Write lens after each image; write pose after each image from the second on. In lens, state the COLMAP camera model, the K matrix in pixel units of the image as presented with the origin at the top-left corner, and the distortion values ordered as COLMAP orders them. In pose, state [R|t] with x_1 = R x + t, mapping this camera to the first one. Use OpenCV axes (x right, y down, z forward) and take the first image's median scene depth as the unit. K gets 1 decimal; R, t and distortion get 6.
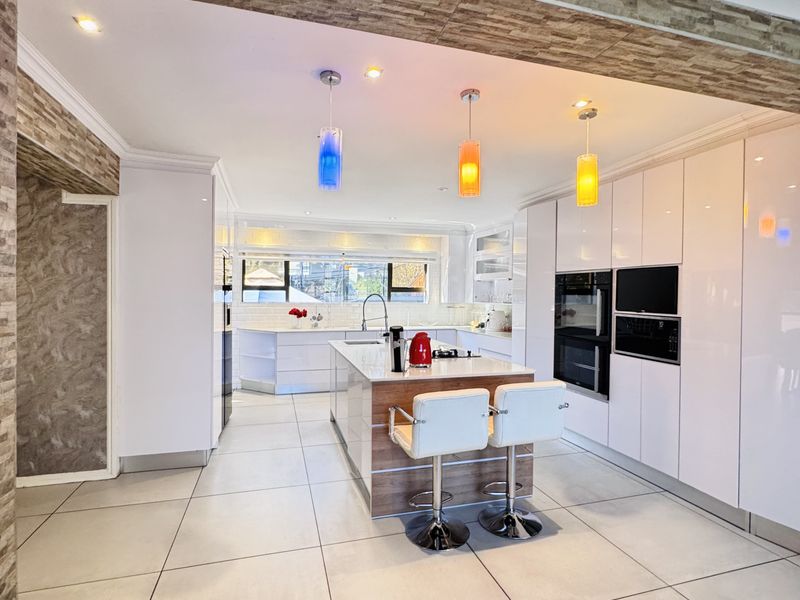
lens RADIAL K [[426.9, 0, 397.6], [0, 426.9, 301.0], [0, 0, 1]] dist [-0.006702, -0.000812]
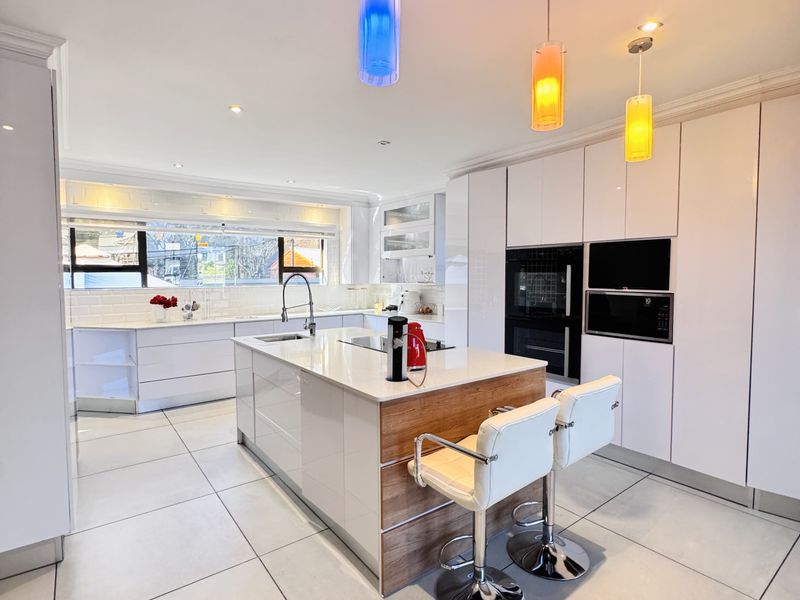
lens RADIAL K [[426.9, 0, 399.2], [0, 426.9, 300.2], [0, 0, 1]] dist [-0.006702, -0.000812]
pose [[0.934650, -0.033376, 0.353998, -0.219423], [0.018826, 0.998833, 0.044467, 0.000197], [-0.355069, -0.034897, 0.934188, 0.303435]]
